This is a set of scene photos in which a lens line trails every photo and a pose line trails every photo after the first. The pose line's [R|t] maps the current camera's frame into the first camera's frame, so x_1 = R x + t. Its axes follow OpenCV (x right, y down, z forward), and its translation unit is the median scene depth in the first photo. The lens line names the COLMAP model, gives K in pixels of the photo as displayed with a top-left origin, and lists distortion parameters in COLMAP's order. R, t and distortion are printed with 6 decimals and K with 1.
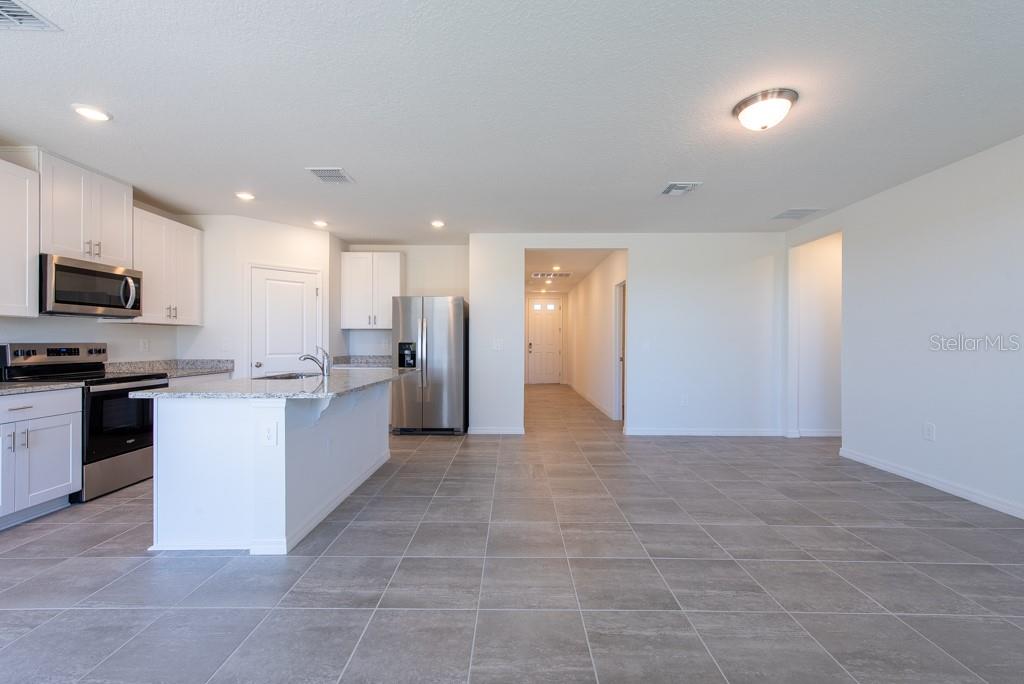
lens RADIAL K [[427.8, 0, 511.0], [0, 427.8, 343.6], [0, 0, 1]] dist [0.019273, -0.005878]
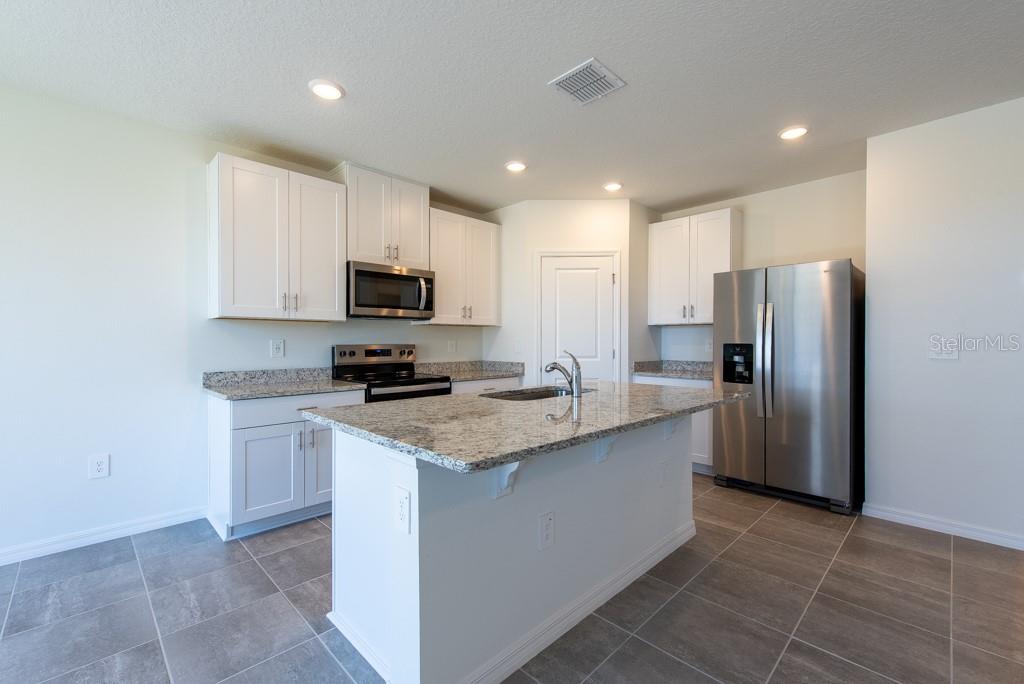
lens RADIAL K [[432.4, 0, 512.2], [0, 432.4, 343.2], [0, 0, 1]] dist [0.012184, -0.000461]
pose [[0.709185, 0.000535, -0.705022, -0.036949], [0.000558, 0.999999, 0.001321, -0.005408], [0.705022, -0.001331, 0.709184, 0.425917]]
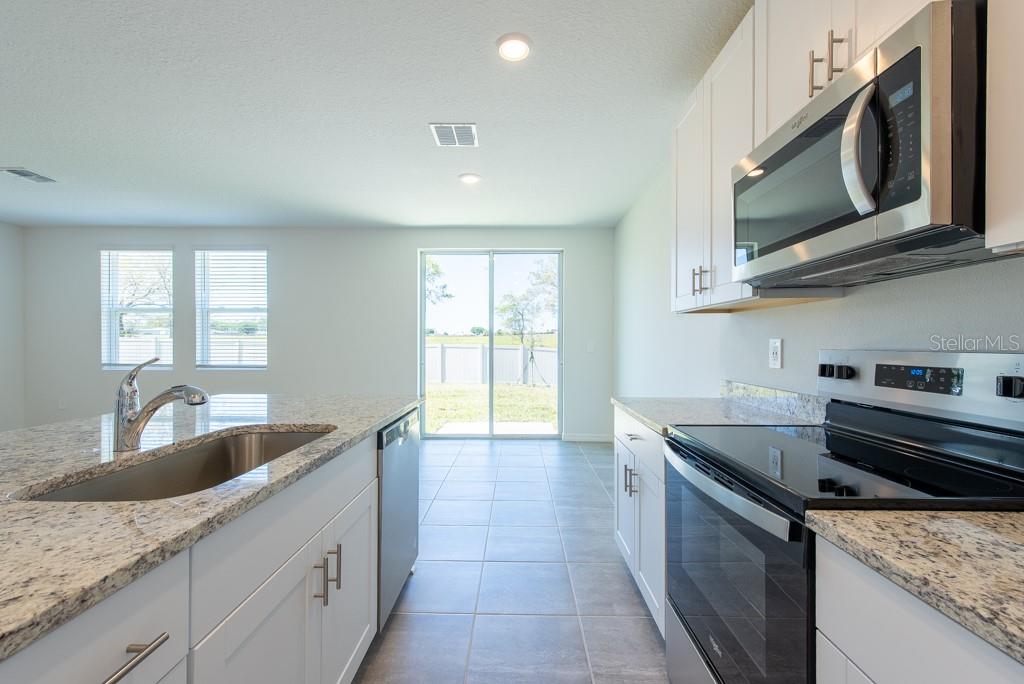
lens RADIAL K [[432.4, 0, 512.2], [0, 432.4, 343.2], [0, 0, 1]] dist [0.012184, -0.000461]
pose [[-0.999965, -0.003554, 0.007612, -0.653625], [-0.003546, 0.999993, 0.001028, -0.005889], [-0.007616, 0.001001, -0.999970, 1.201648]]
